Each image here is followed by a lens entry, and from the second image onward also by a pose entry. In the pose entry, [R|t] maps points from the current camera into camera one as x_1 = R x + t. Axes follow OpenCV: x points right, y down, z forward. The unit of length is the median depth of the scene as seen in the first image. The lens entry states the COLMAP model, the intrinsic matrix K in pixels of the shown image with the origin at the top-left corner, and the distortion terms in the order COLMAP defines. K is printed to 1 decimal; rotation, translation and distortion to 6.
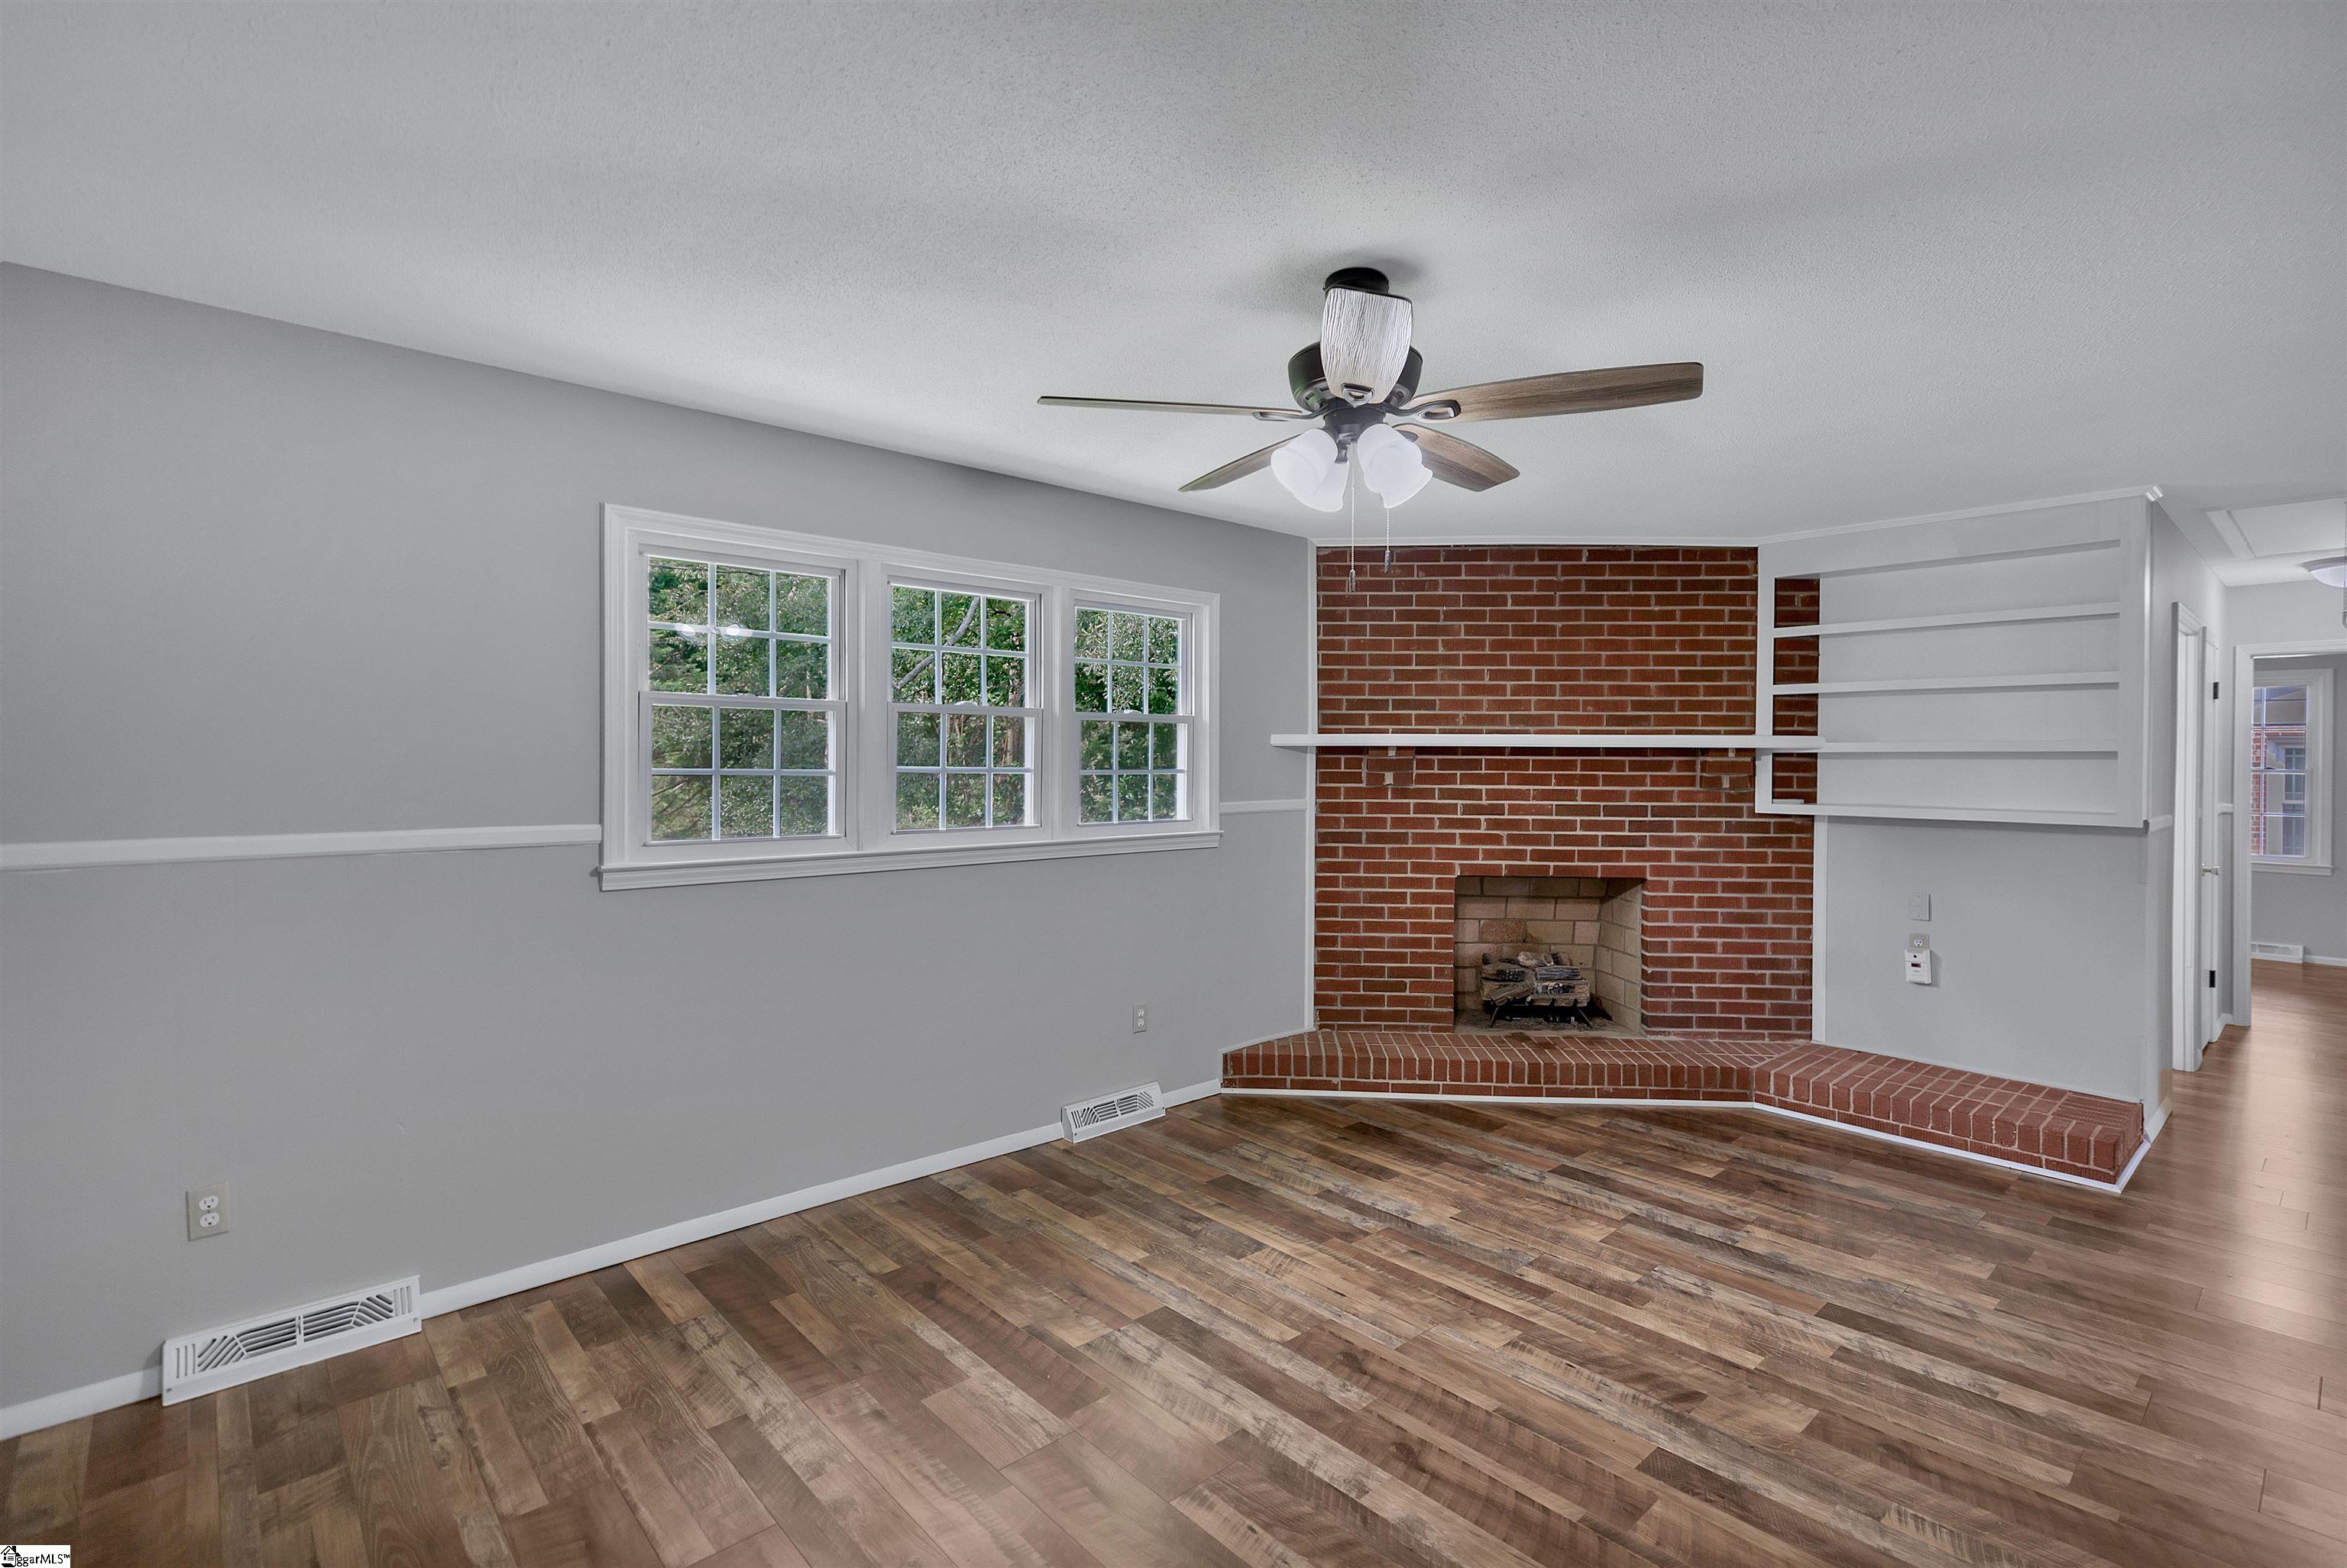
lens RADIAL K [[1085.5, 0, 1175.7], [0, 1085.5, 774.9], [0, 0, 1]] dist [0.006746, -0.000045]
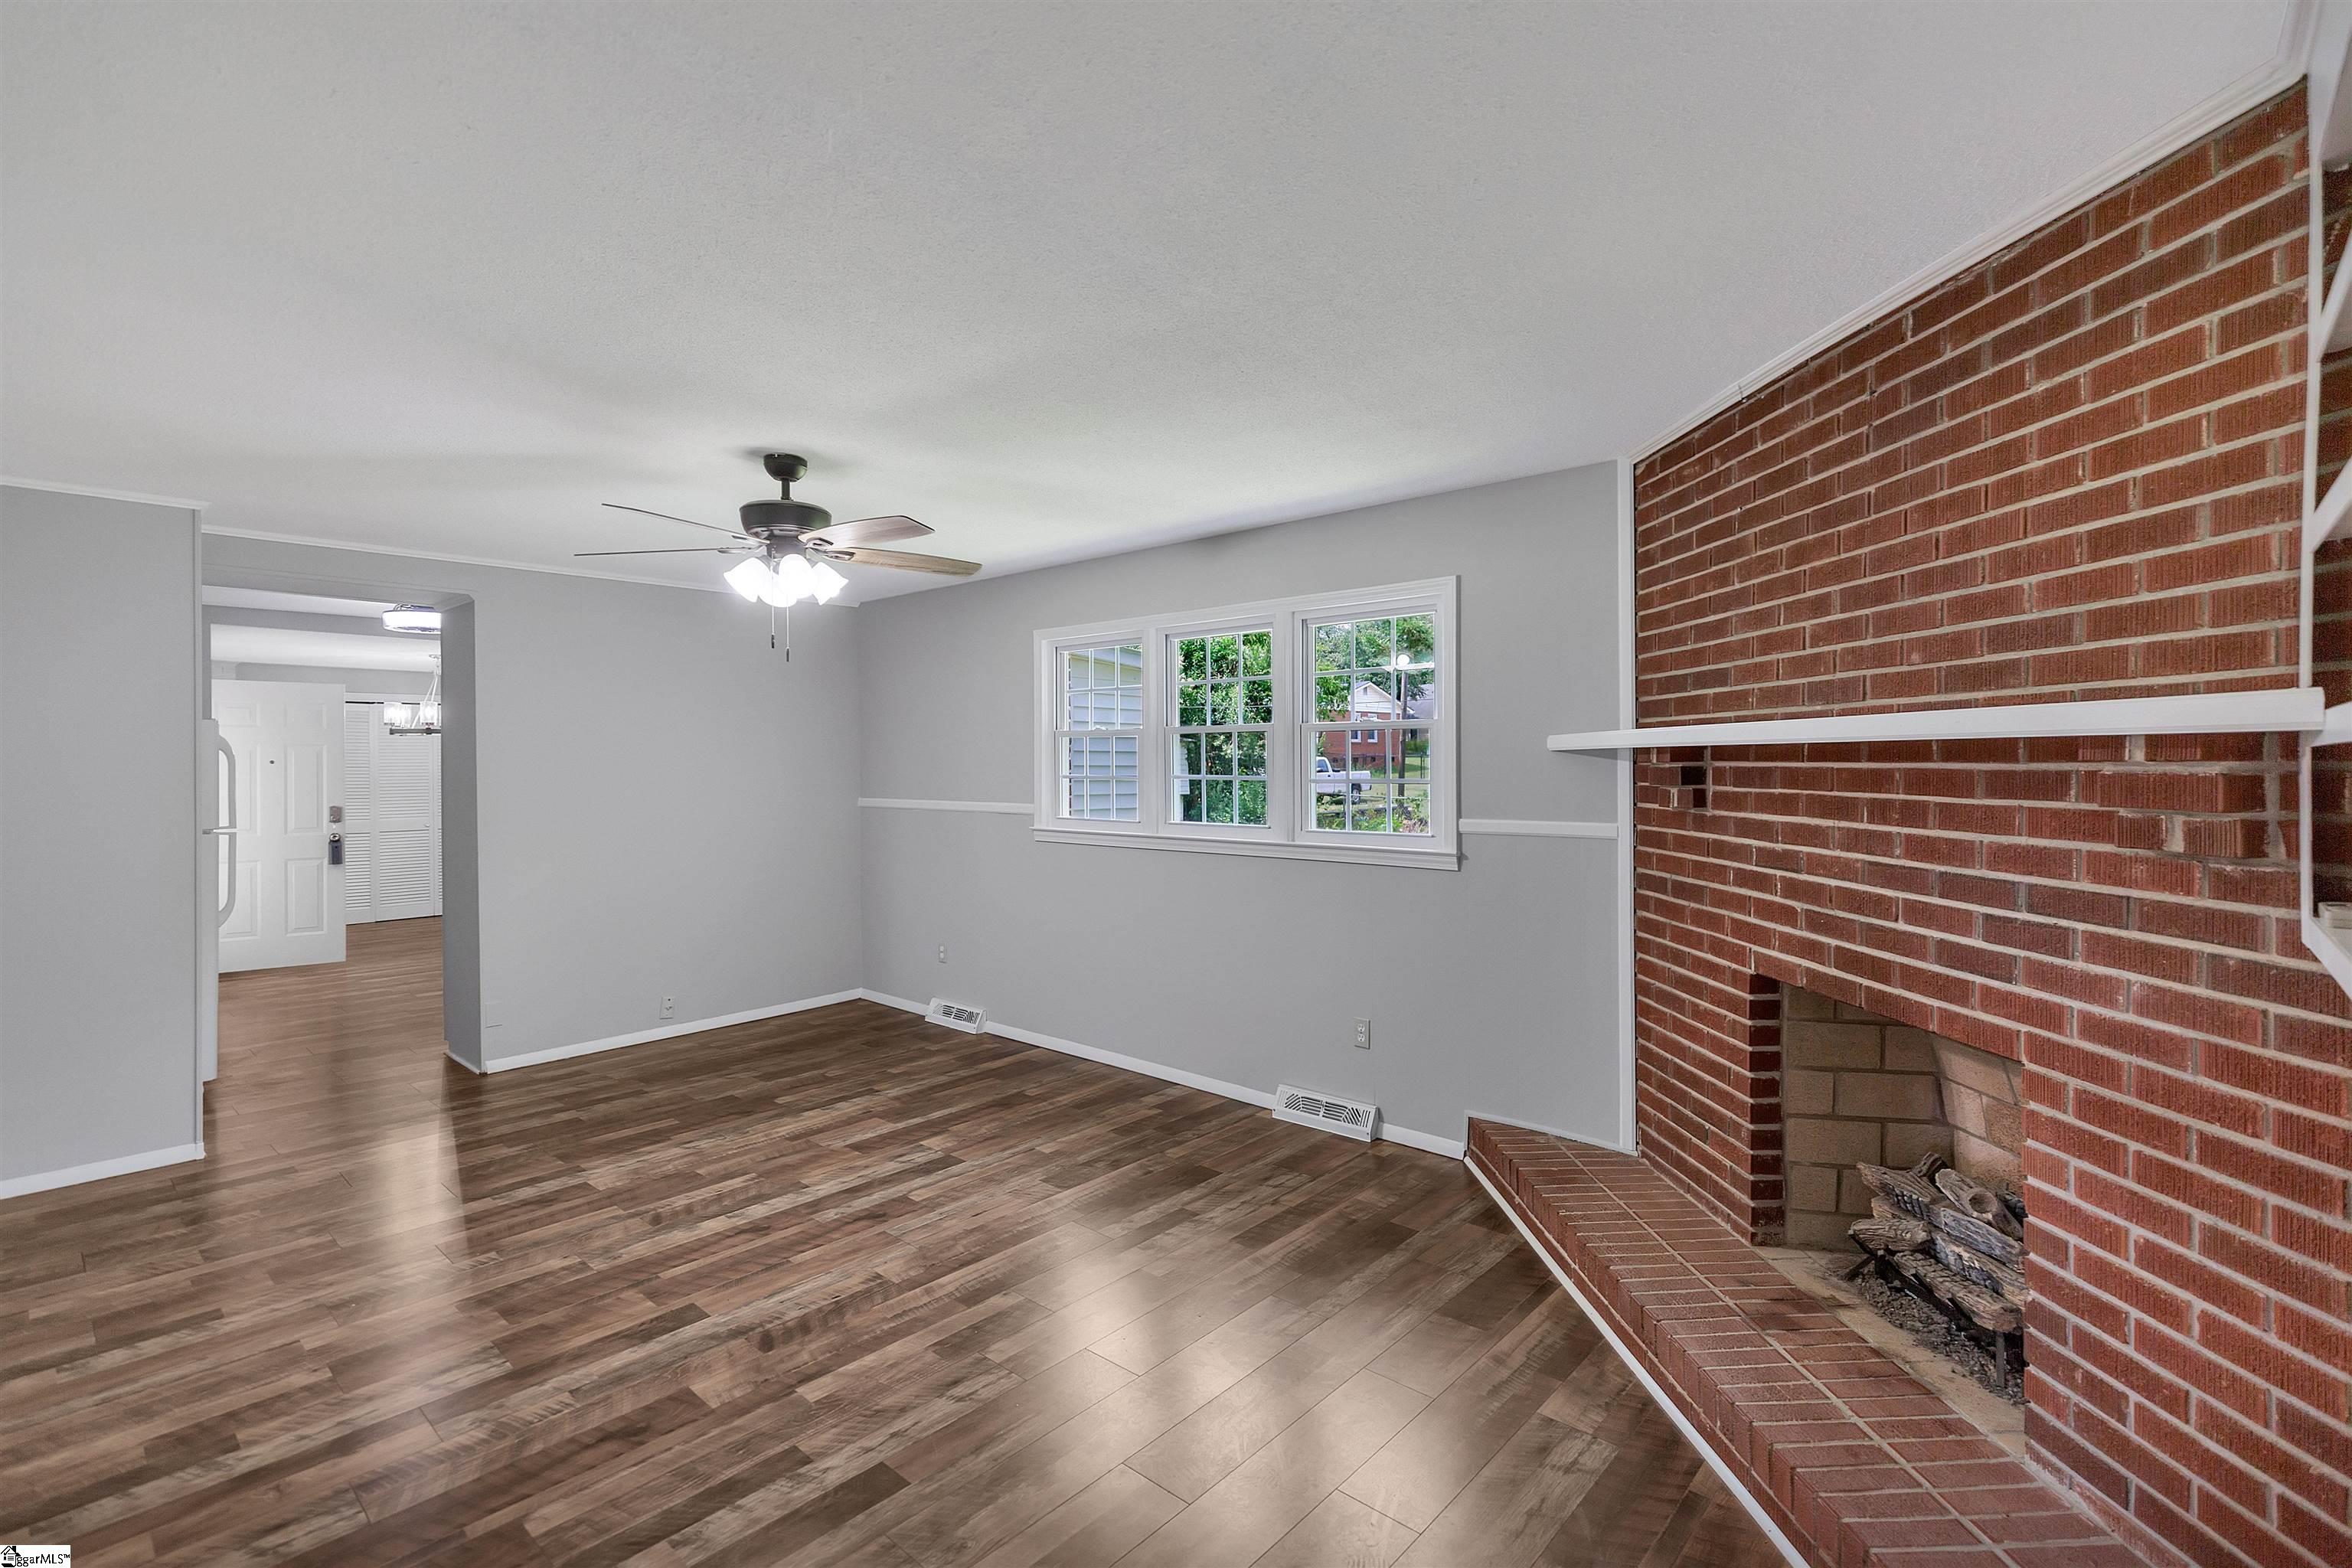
lens RADIAL K [[1076.3, 0, 1180.4], [0, 1076.3, 766.4], [0, 0, 1]] dist [0.007766, -0.000385]
pose [[0.100517, -0.000261, -0.994935, 0.813275], [-0.006920, 0.999976, -0.000961, -0.012717], [0.994911, 0.006982, 0.100513, 0.656310]]
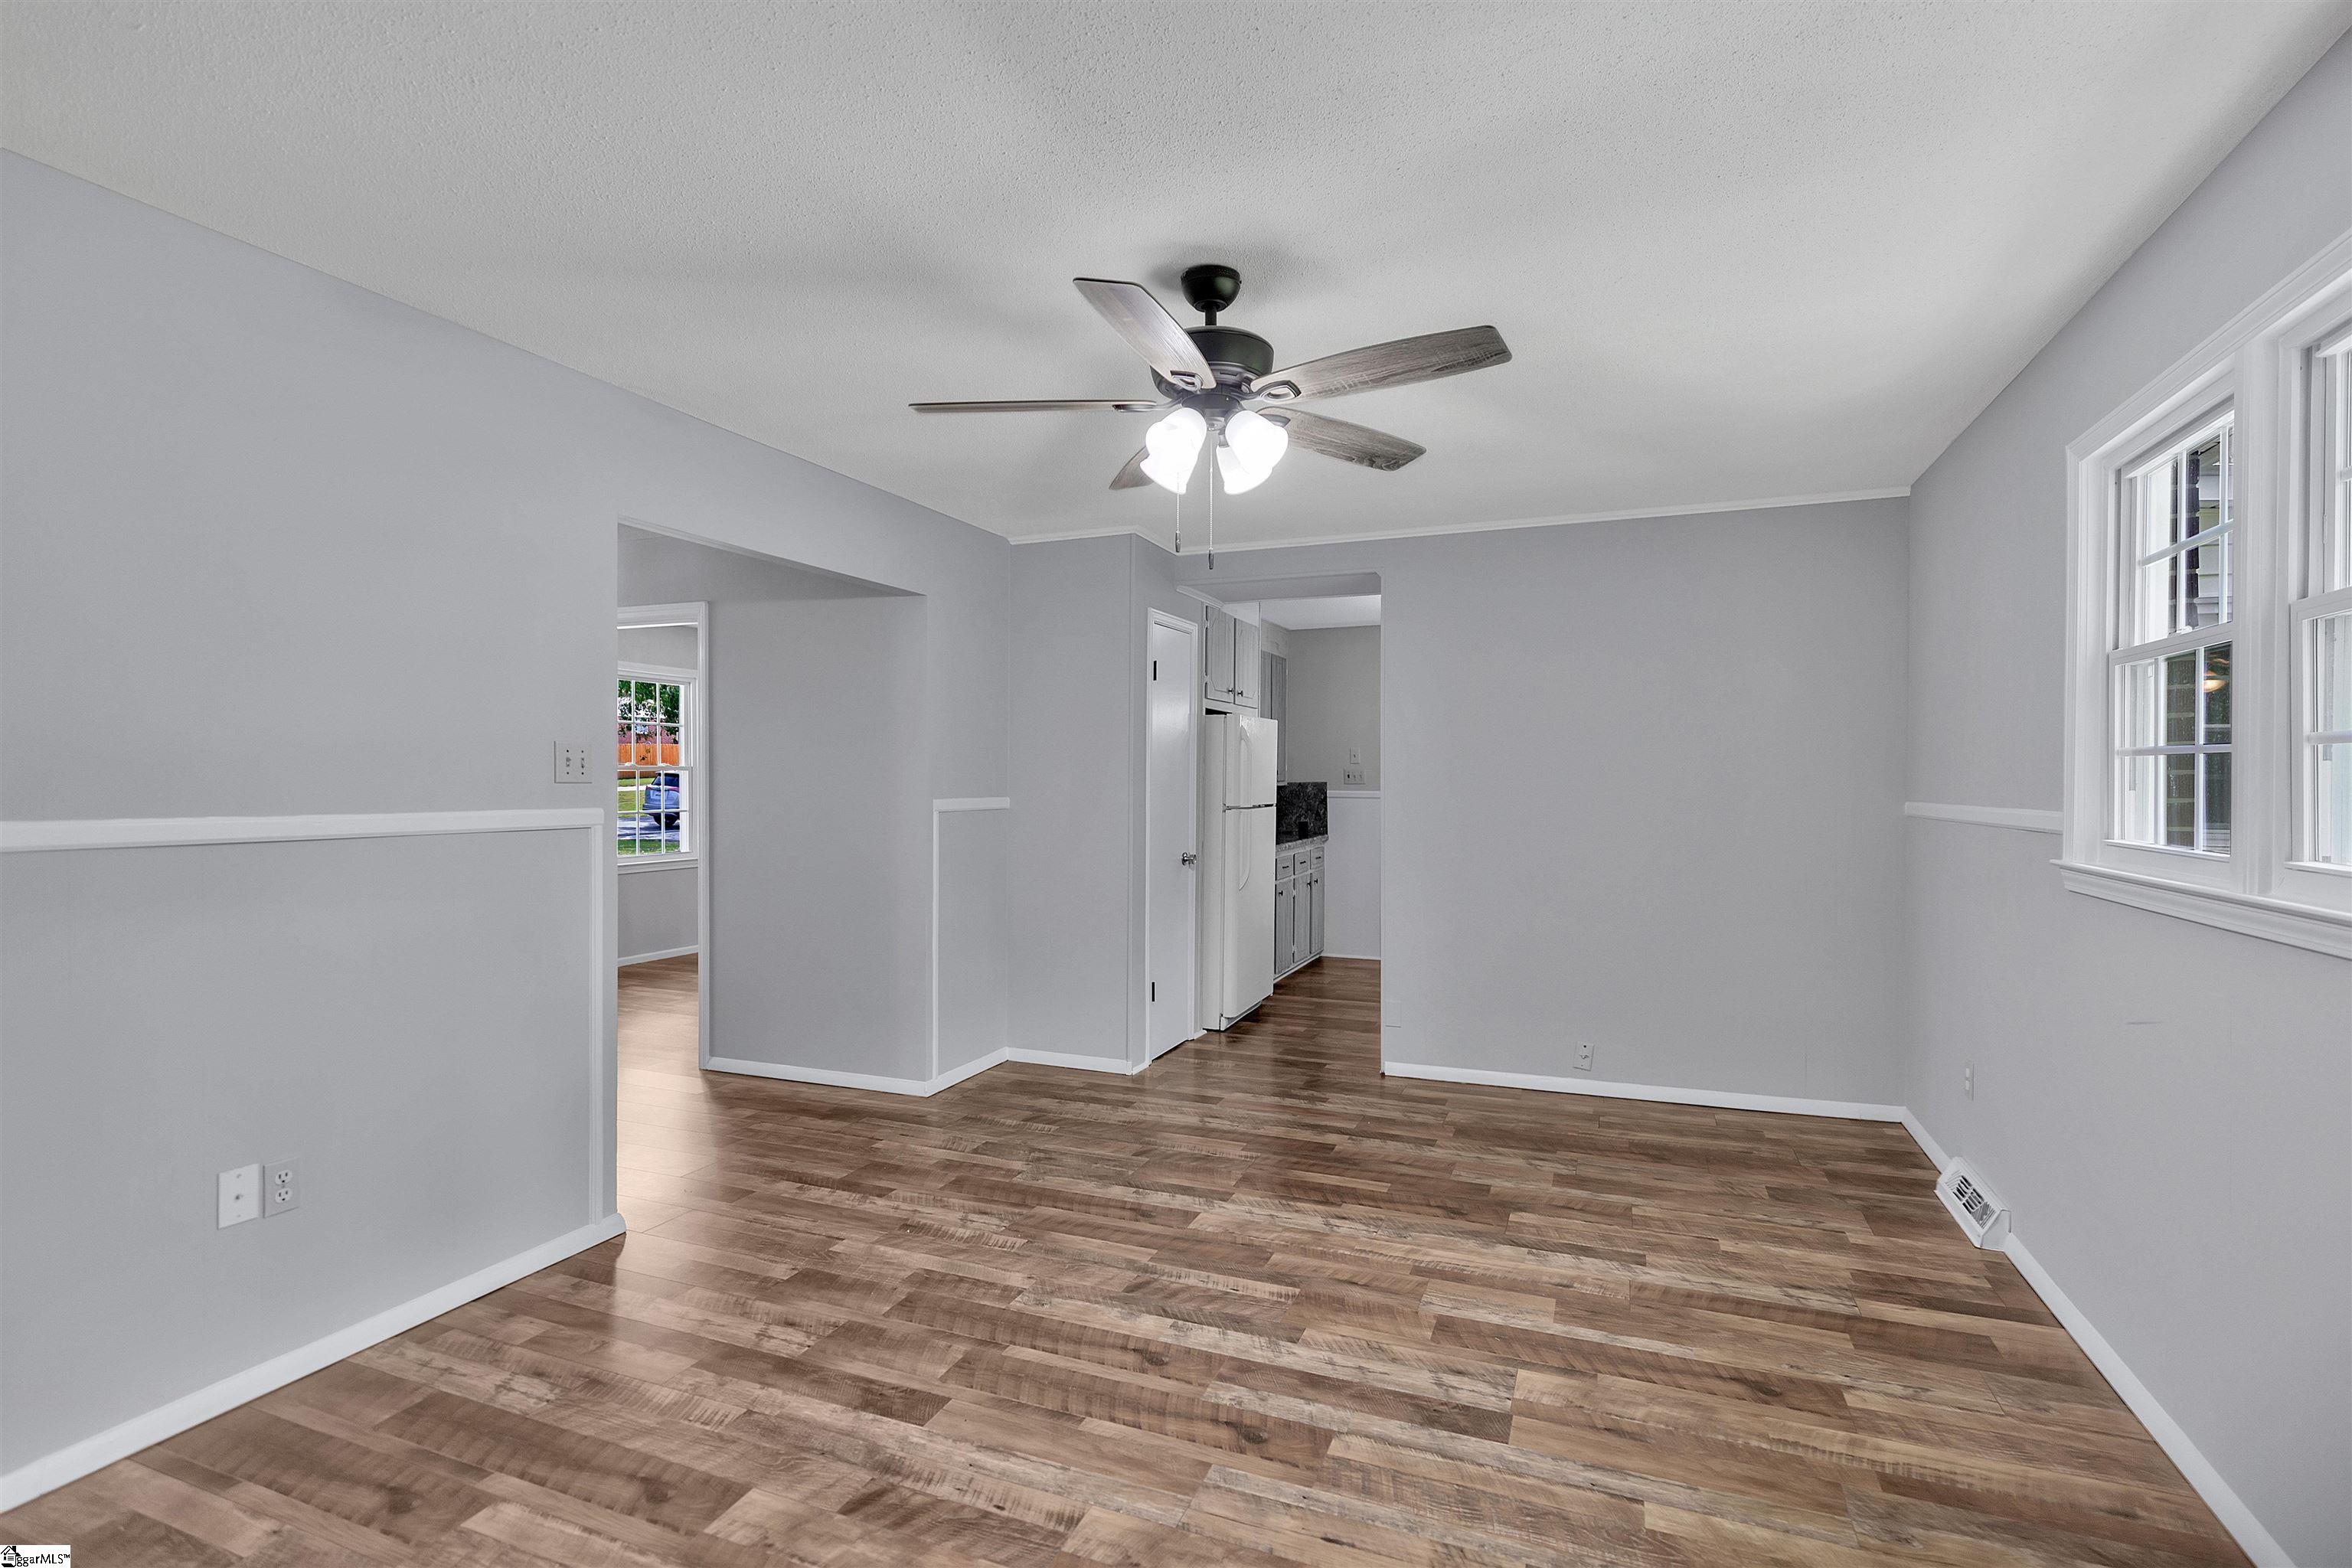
lens RADIAL K [[1093.1, 0, 1180.0], [0, 1093.1, 790.8], [0, 0, 1]] dist [0.003363, -0.000233]
pose [[-0.900278, -0.002686, -0.435306, 0.308364], [-0.011740, 0.999767, 0.018112, 0.011562], [0.435156, 0.021416, -0.900100, 0.916553]]
